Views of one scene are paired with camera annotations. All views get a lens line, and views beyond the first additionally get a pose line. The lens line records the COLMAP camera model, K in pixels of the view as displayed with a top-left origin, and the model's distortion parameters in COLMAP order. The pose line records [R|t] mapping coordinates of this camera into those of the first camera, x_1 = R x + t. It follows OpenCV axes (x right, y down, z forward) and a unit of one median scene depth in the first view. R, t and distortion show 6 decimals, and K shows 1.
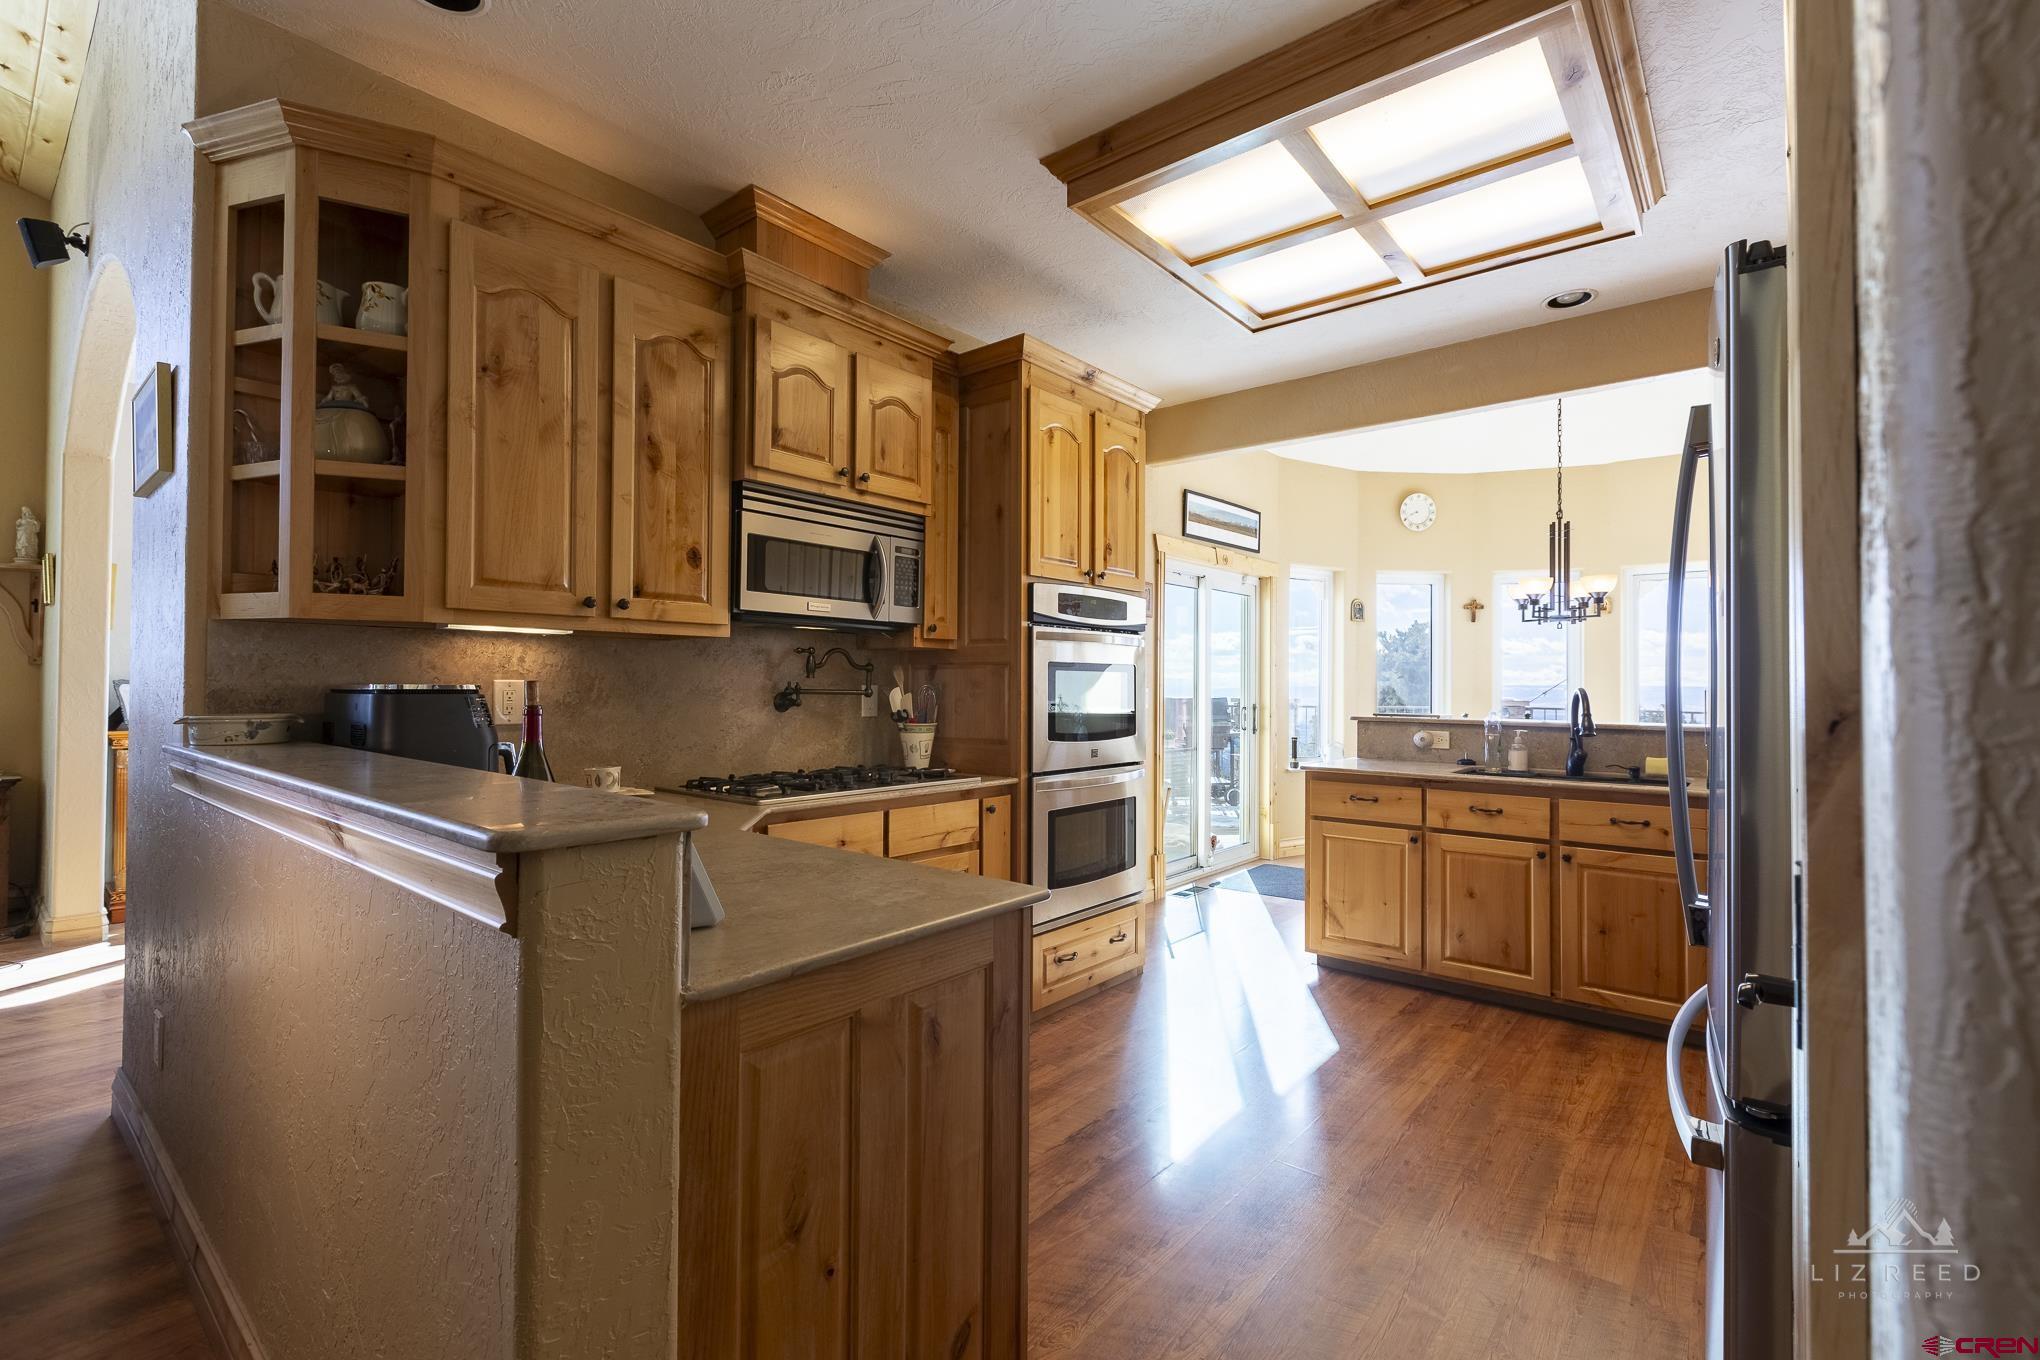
lens RADIAL K [[941.5, 0, 1014.4], [0, 941.5, 678.9], [0, 0, 1]] dist [-0.001705, -0.001100]
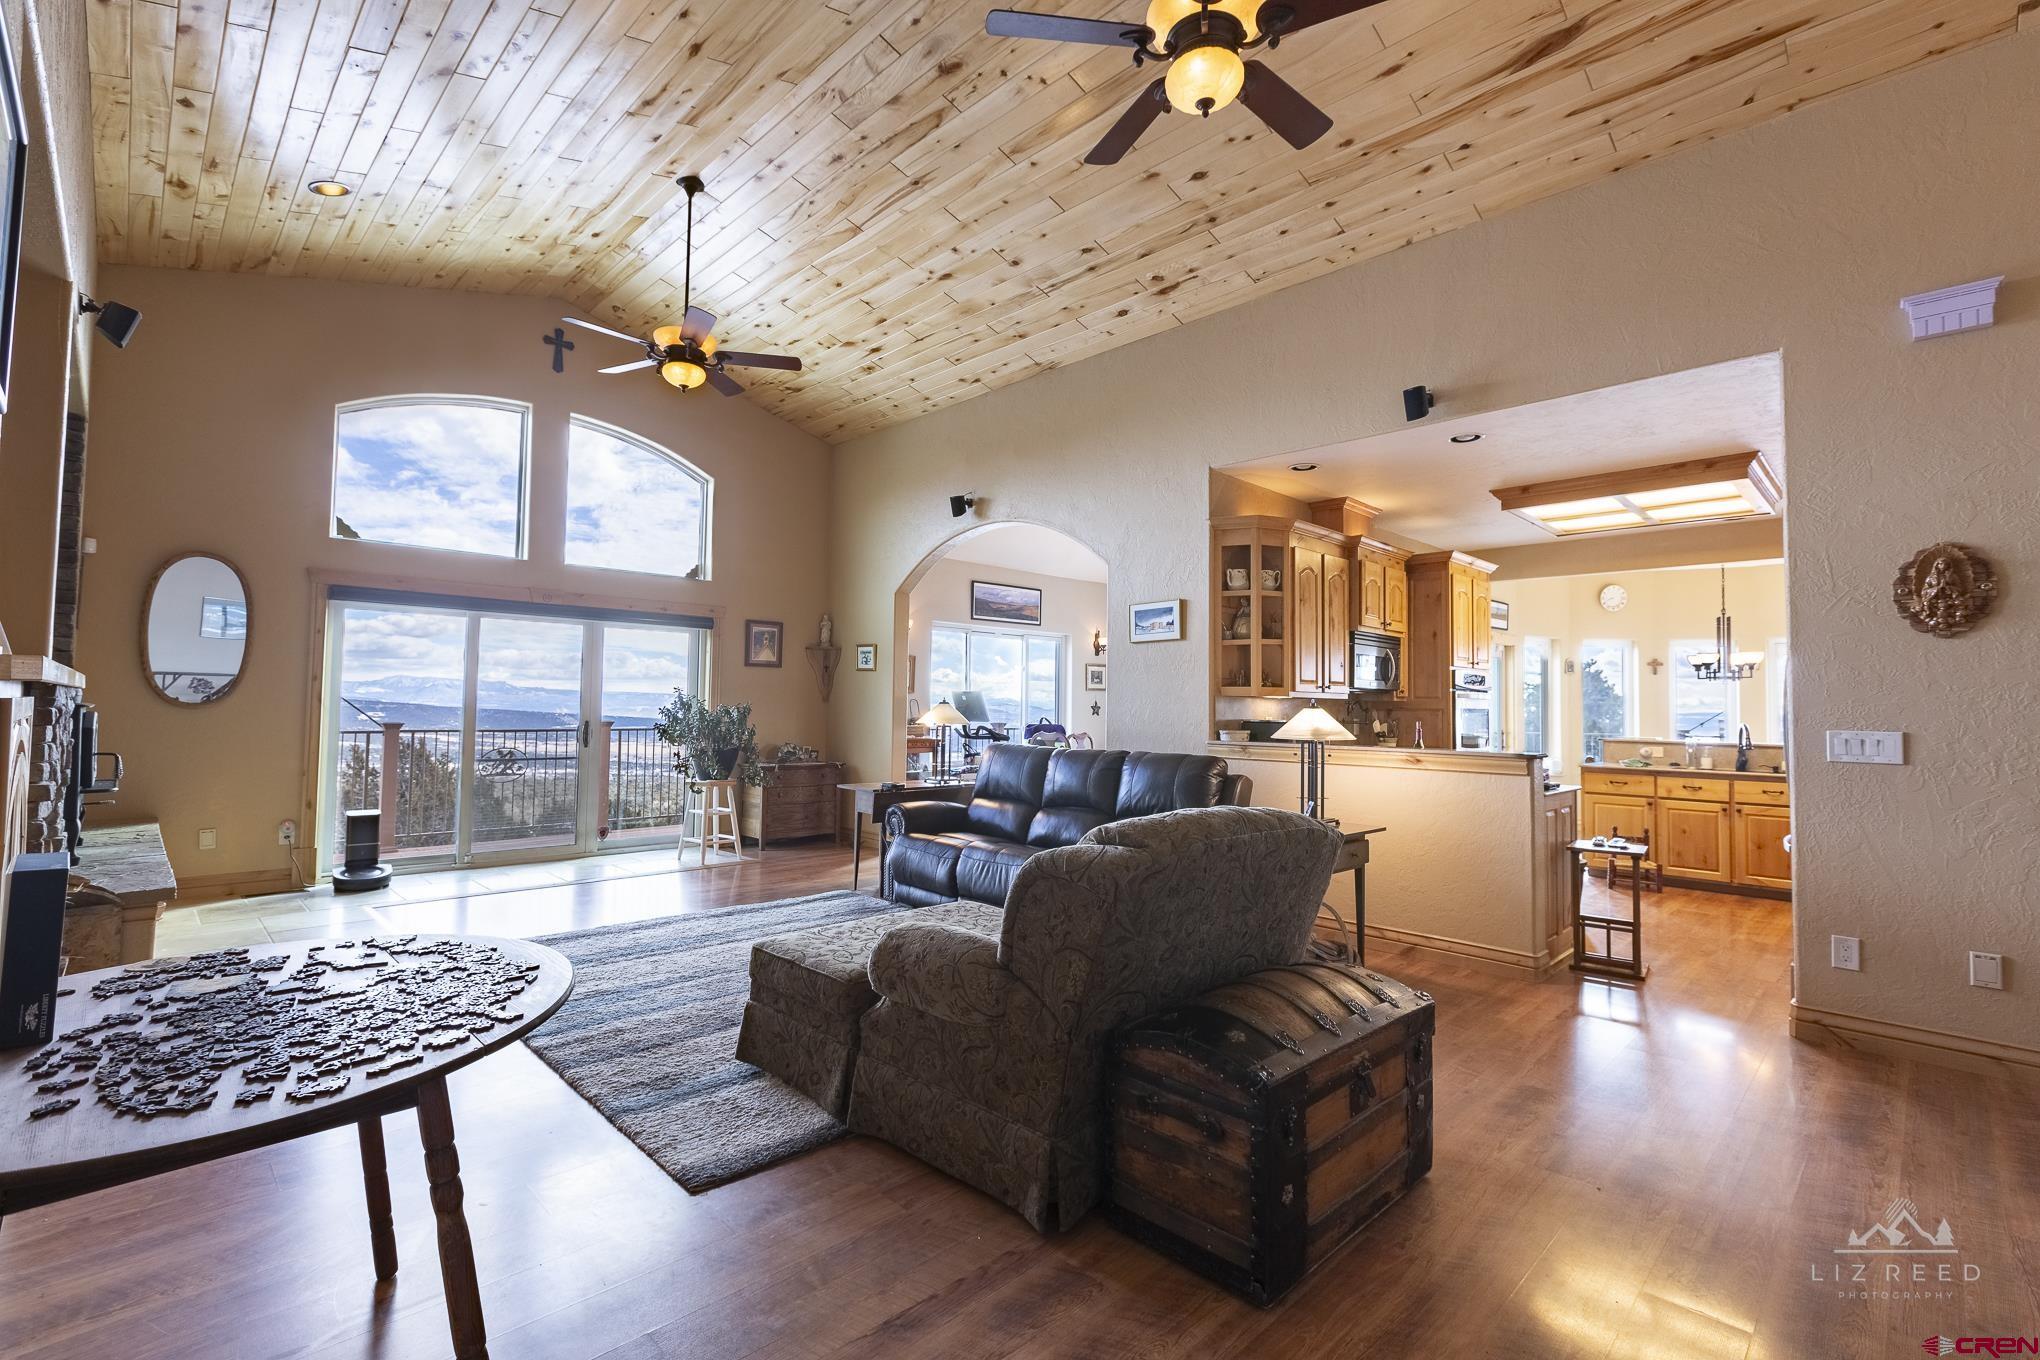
lens RADIAL K [[941.5, 0, 1019.6], [0, 941.5, 677.5], [0, 0, 1]] dist [-0.001705, -0.001100]
pose [[0.994956, 0.001782, -0.100295, -0.645461], [-0.004920, 0.999506, -0.031046, -0.015786], [0.100190, 0.031383, 0.994473, -1.008491]]
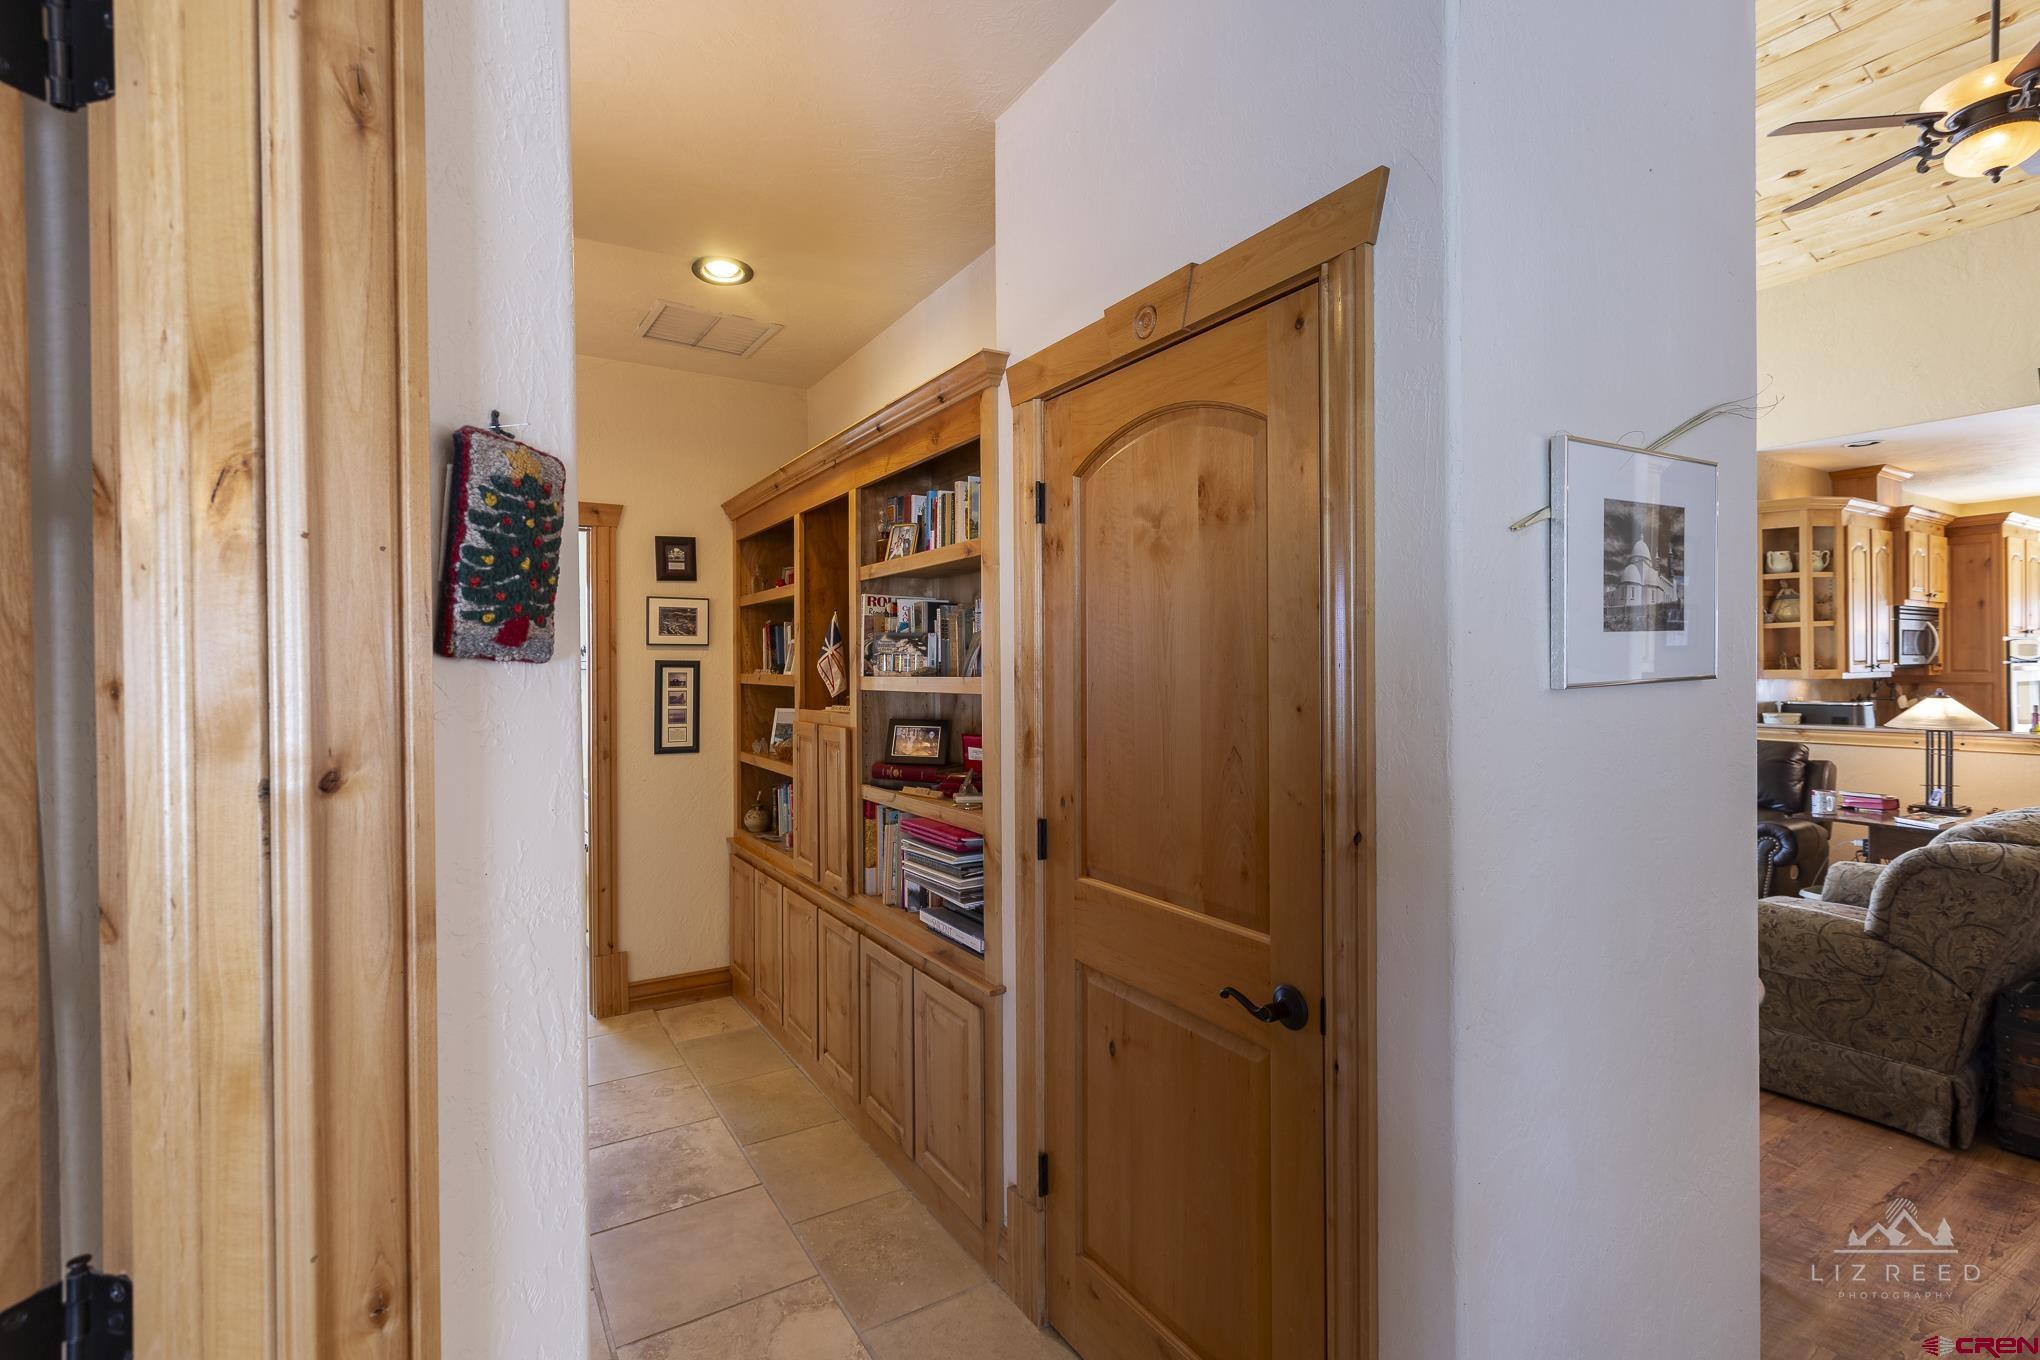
lens RADIAL K [[941.5, 0, 1030.1], [0, 941.5, 681.8], [0, 0, 1]] dist [-0.001705, -0.001100]
pose [[0.936515, -0.013242, -0.350377, -1.051134], [0.018210, 0.999775, 0.010887, -0.068299], [0.350154, -0.016576, 0.936545, -1.311002]]
